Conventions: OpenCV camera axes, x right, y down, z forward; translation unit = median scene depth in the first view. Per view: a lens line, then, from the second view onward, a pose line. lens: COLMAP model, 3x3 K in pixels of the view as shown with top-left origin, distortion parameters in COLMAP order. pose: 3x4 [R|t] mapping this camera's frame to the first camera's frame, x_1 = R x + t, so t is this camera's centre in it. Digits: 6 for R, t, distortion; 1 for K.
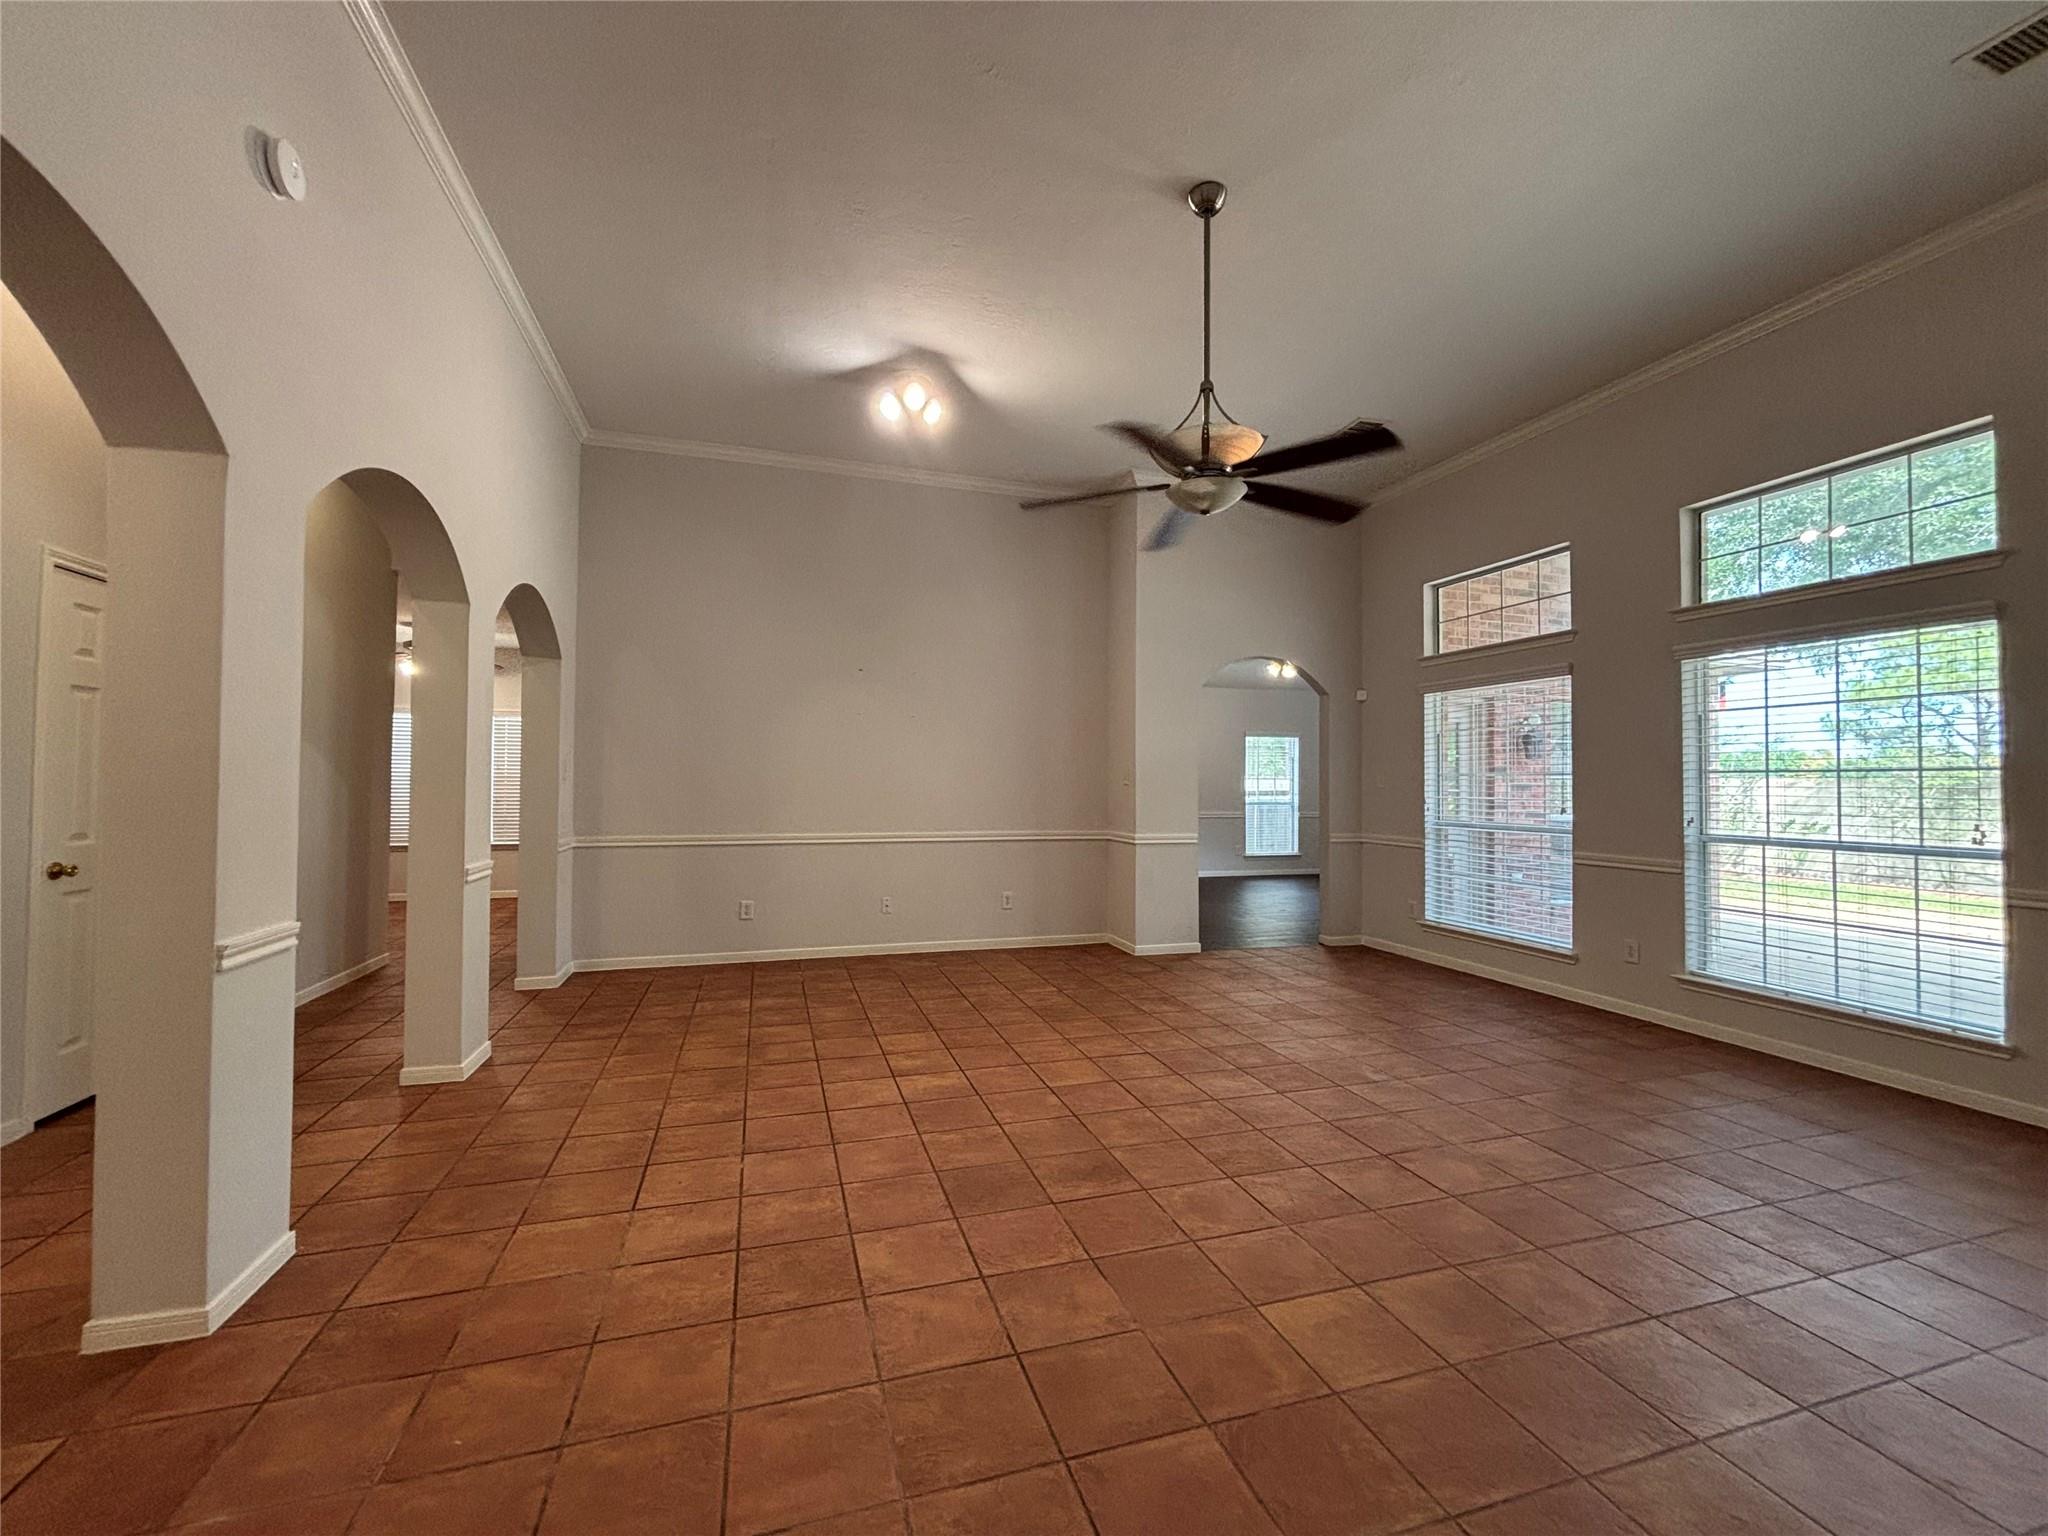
lens RADIAL K [[841.2, 0, 1024.0], [0, 841.2, 768.0], [0, 0, 1]] dist [-0.002092, -0.000309]
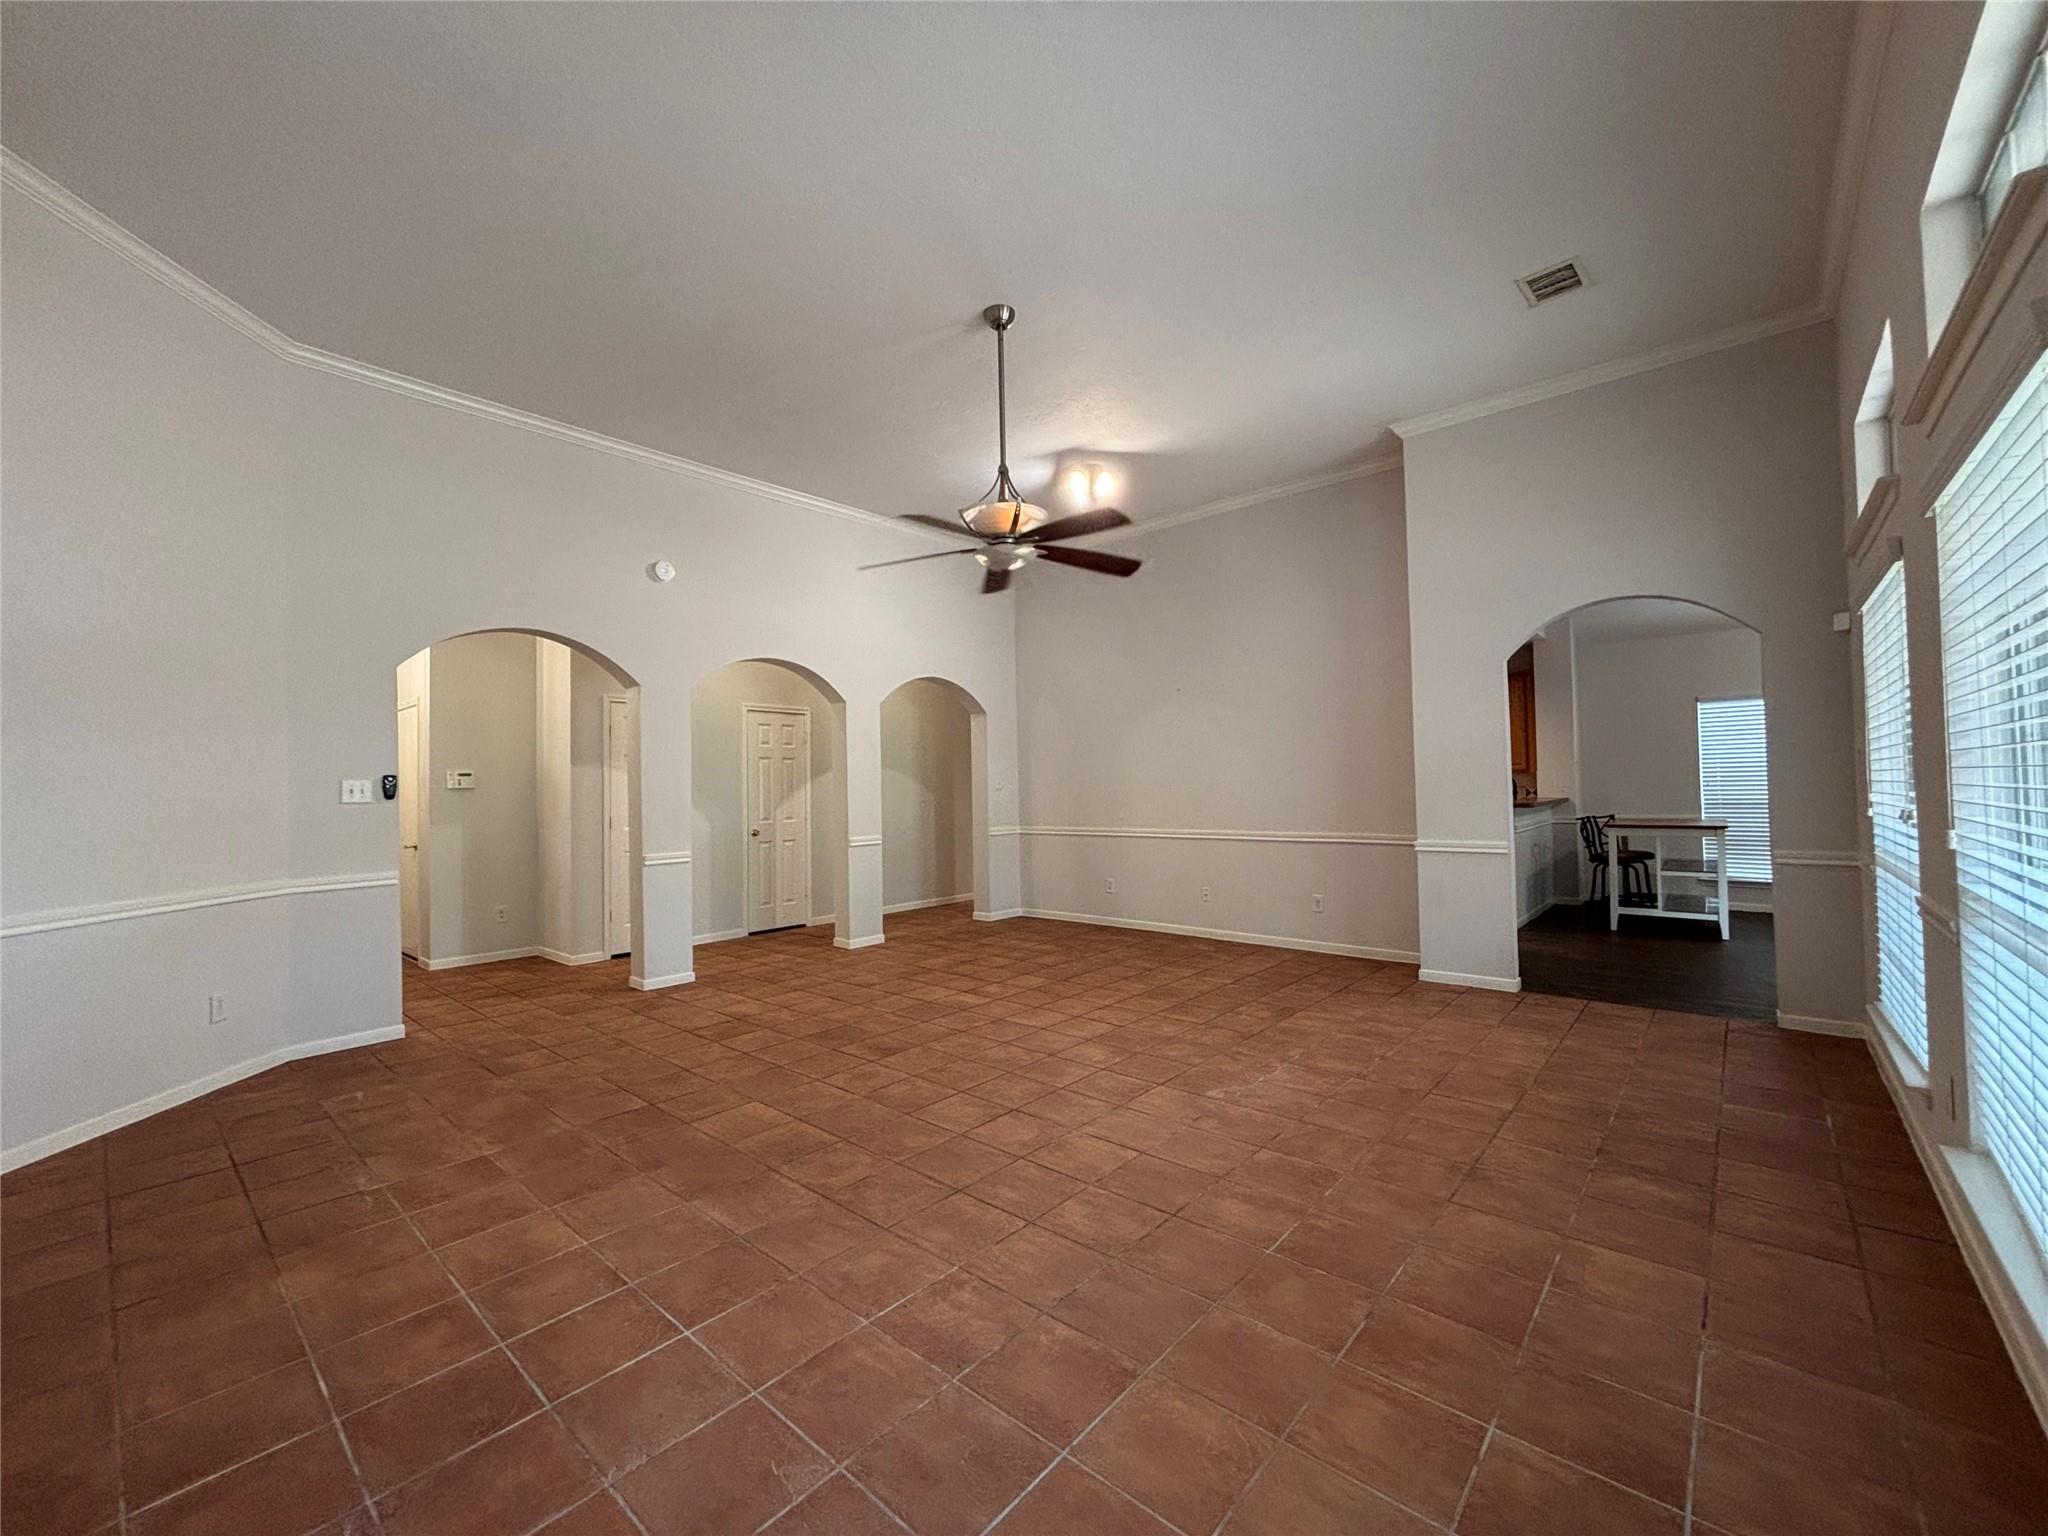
lens RADIAL K [[824.6, 0, 989.6], [0, 824.6, 772.3], [0, 0, 1]] dist [0.008719, -0.000028]
pose [[0.507146, -0.033103, -0.861224, 1.241373], [0.039724, 0.999098, -0.015011, 0.008359], [0.860944, -0.026599, 0.508003, 0.353221]]
